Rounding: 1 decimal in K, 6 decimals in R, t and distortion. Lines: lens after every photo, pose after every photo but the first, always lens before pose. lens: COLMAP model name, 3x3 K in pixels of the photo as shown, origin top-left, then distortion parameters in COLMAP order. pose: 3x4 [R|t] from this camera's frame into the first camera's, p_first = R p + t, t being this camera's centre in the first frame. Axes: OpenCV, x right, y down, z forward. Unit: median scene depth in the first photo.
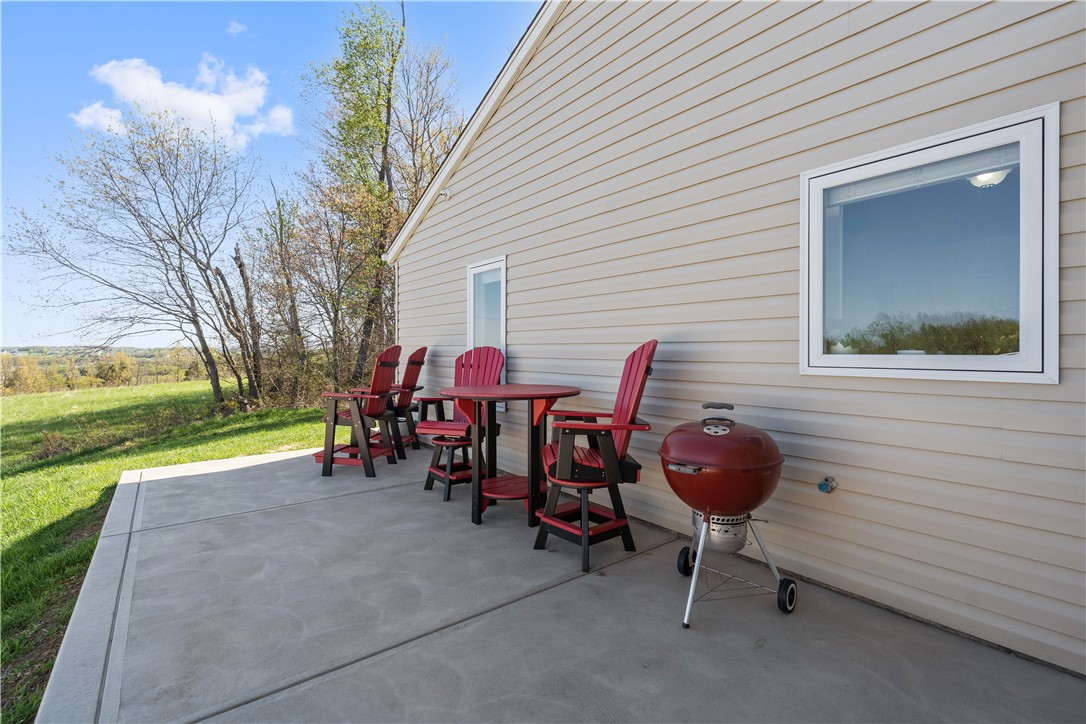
lens RADIAL K [[482.7, 0, 547.3], [0, 482.7, 358.3], [0, 0, 1]] dist [0.000611, -0.000174]
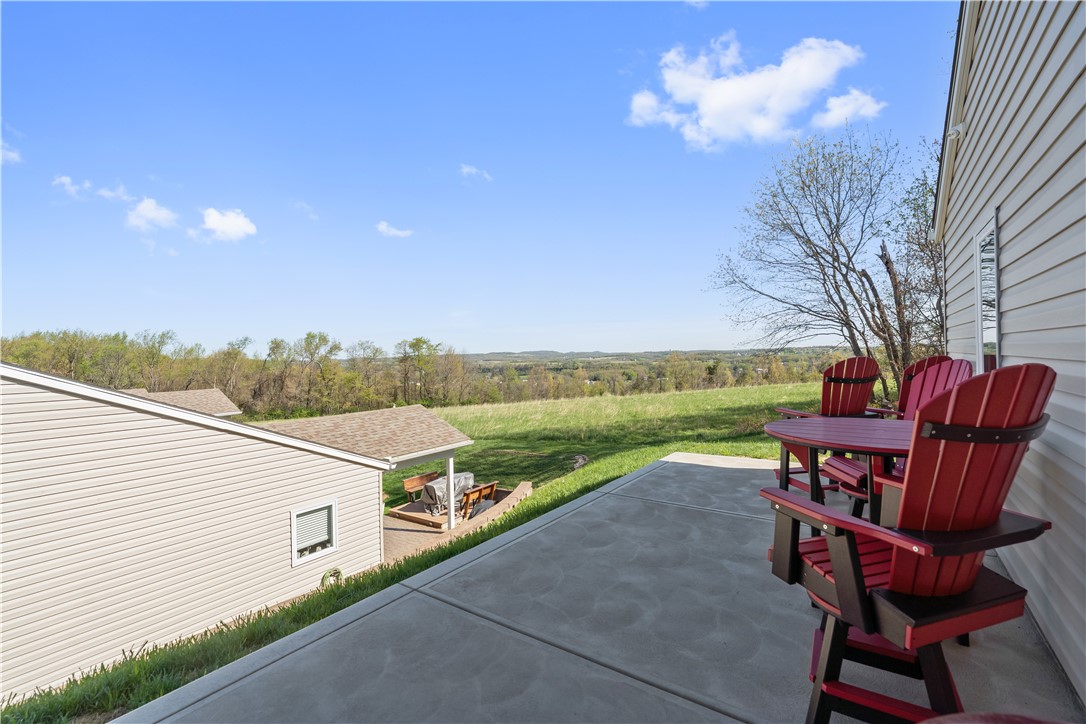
lens RADIAL K [[482.7, 0, 547.3], [0, 482.7, 358.3], [0, 0, 1]] dist [0.000611, -0.000174]
pose [[0.287958, -0.003613, -0.957636, 0.425511], [0.010403, 0.999946, -0.000644, -0.040794], [0.957587, -0.009777, 0.287980, 0.368510]]
